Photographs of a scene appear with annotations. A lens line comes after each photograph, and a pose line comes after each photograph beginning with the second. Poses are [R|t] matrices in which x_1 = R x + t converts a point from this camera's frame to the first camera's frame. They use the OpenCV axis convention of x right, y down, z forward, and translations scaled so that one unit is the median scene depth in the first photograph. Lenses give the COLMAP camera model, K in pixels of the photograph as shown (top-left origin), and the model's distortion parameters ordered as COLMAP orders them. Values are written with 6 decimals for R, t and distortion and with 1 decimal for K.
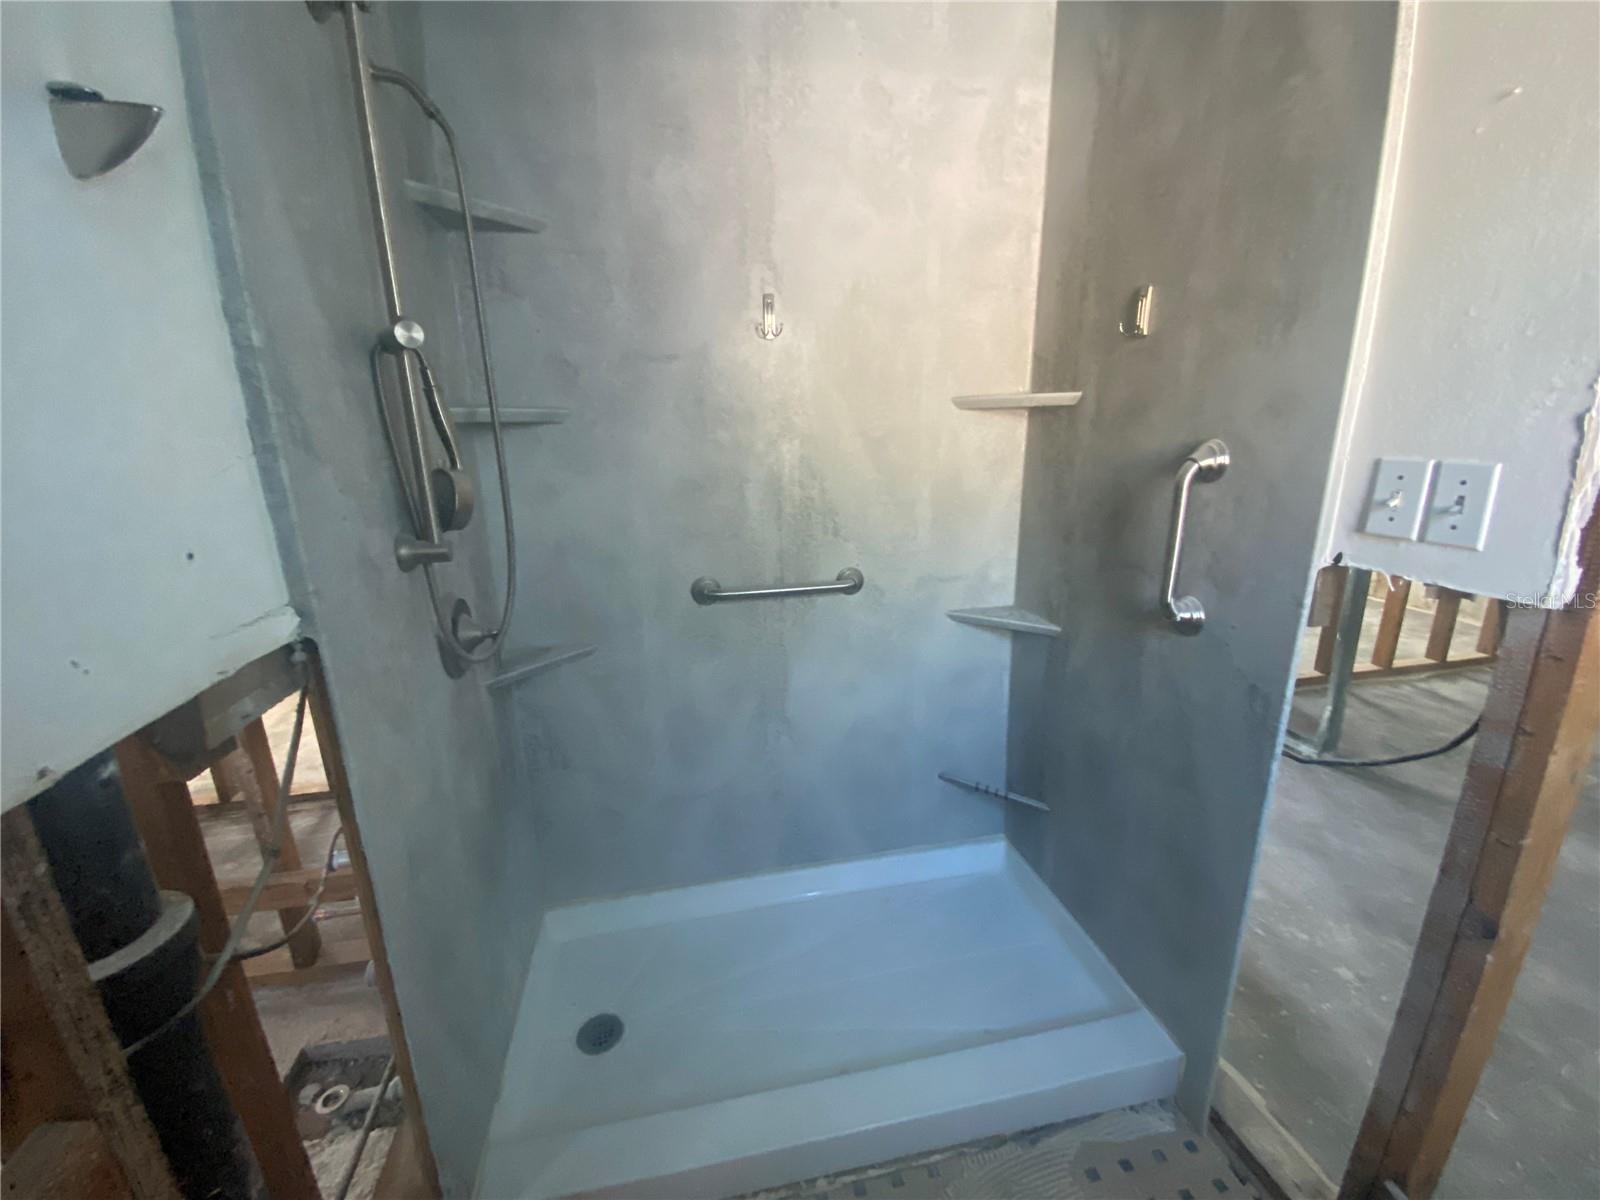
lens RADIAL K [[642.8, 0, 800.0], [0, 642.8, 600.0], [0, 0, 1]] dist [0.011476, -0.016968]
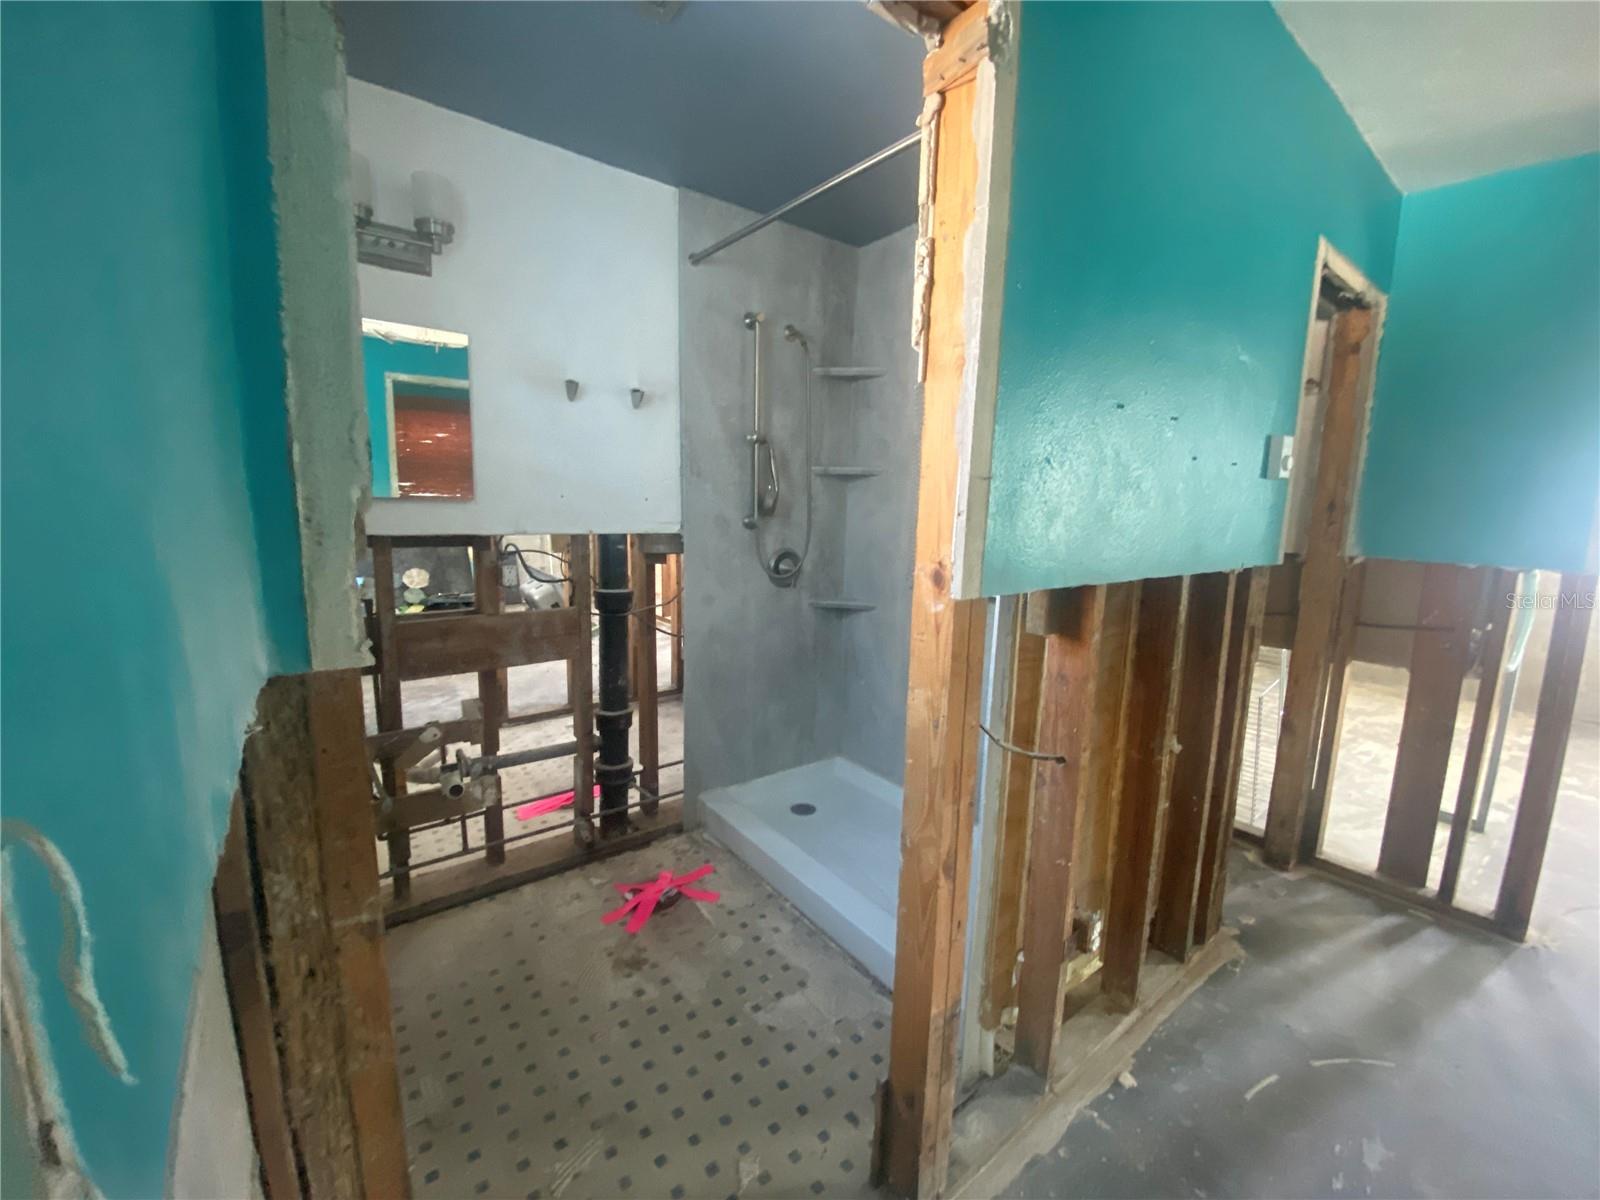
lens RADIAL K [[642.8, 0, 800.0], [0, 642.8, 600.0], [0, 0, 1]] dist [0.011476, -0.016968]
pose [[0.438523, 0.158127, -0.884700, 1.672888], [-0.262389, 0.964037, 0.042248, 0.060550], [0.859564, 0.213609, 0.464243, 0.077166]]
